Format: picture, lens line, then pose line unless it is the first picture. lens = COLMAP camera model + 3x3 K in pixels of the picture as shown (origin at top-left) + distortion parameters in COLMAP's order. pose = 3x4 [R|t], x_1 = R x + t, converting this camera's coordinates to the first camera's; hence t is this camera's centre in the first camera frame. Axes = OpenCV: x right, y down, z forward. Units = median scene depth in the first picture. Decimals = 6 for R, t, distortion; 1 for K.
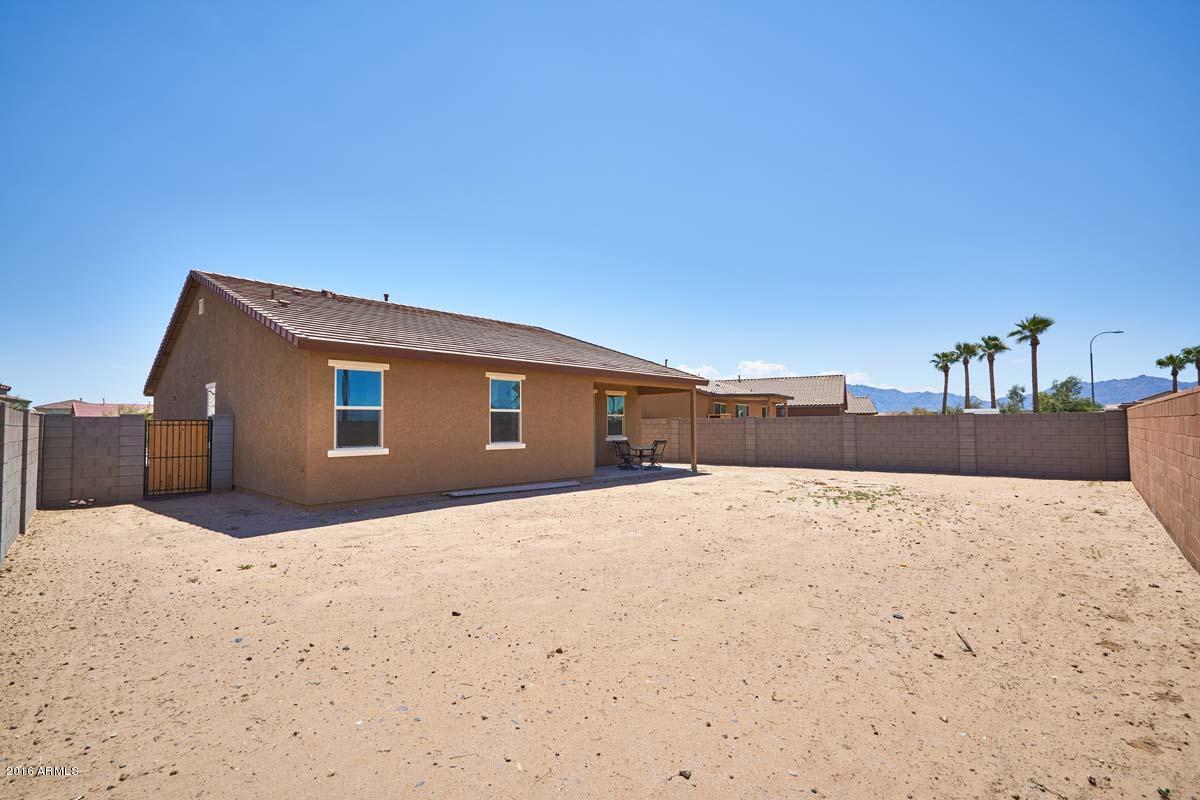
lens RADIAL K [[539.8, 0, 607.4], [0, 539.8, 403.9], [0, 0, 1]] dist [-0.003624, 0.001539]
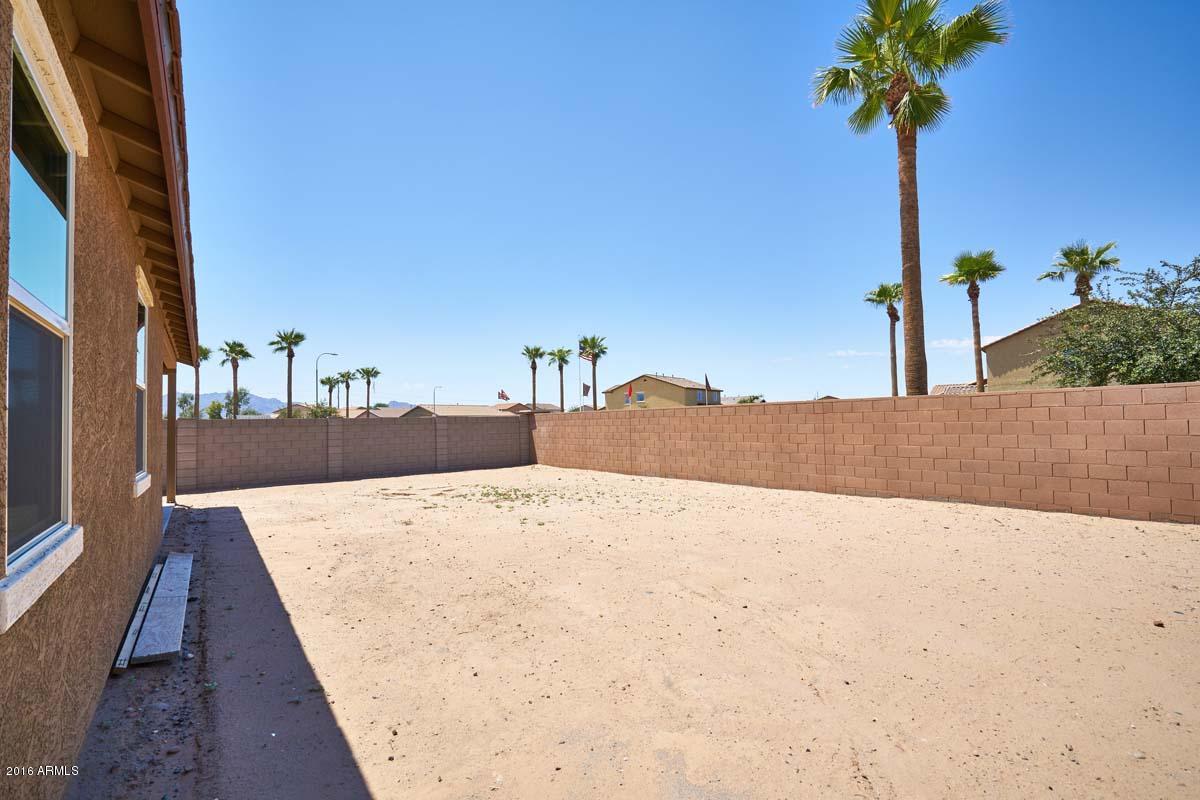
lens RADIAL K [[539.8, 0, 599.7], [0, 539.8, 403.4], [0, 0, 1]] dist [-0.003624, 0.001539]
pose [[0.202182, 0.037301, 0.978637, -0.375763], [-0.020250, 0.999220, -0.033902, 0.022999], [-0.979139, -0.012963, 0.202780, 0.484786]]
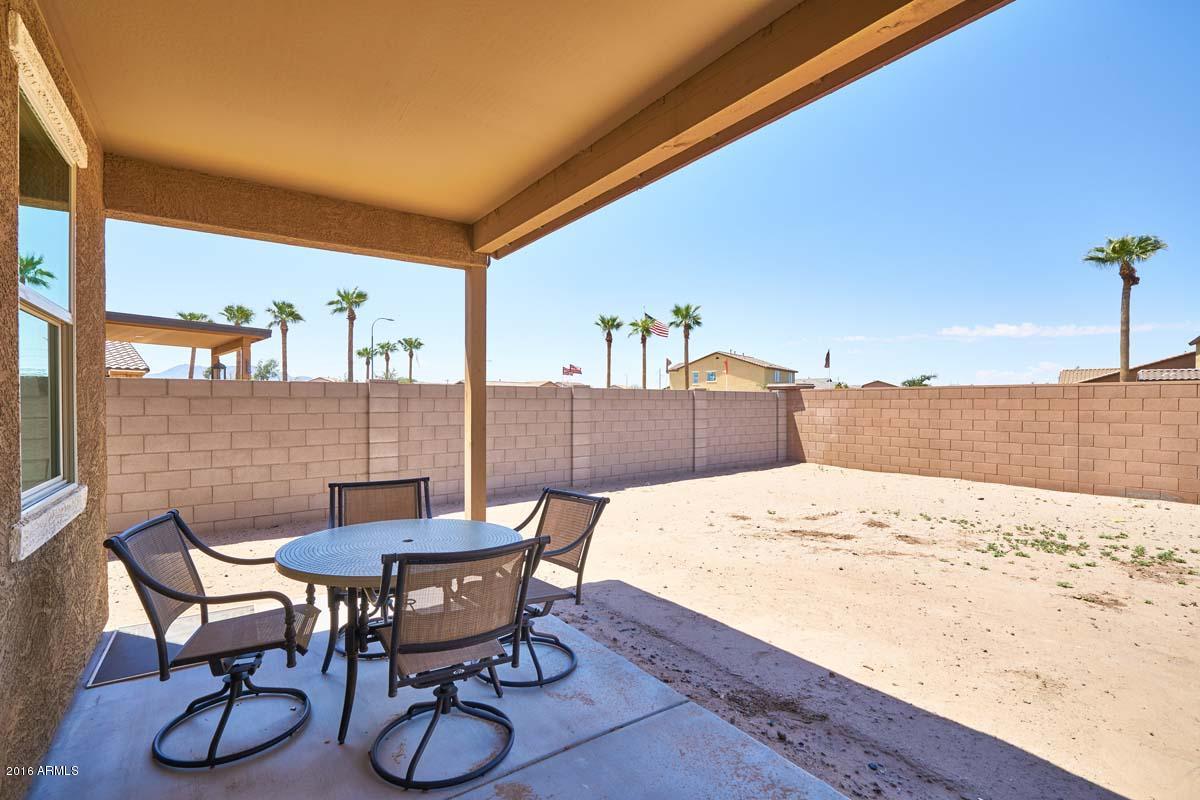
lens RADIAL K [[539.8, 0, 600.2], [0, 539.8, 409.7], [0, 0, 1]] dist [-0.003624, 0.001539]
pose [[0.217247, -0.004891, 0.976104, -0.072116], [-0.042922, 0.998972, 0.014558, 0.042613], [-0.975173, -0.045059, 0.216814, 1.030940]]
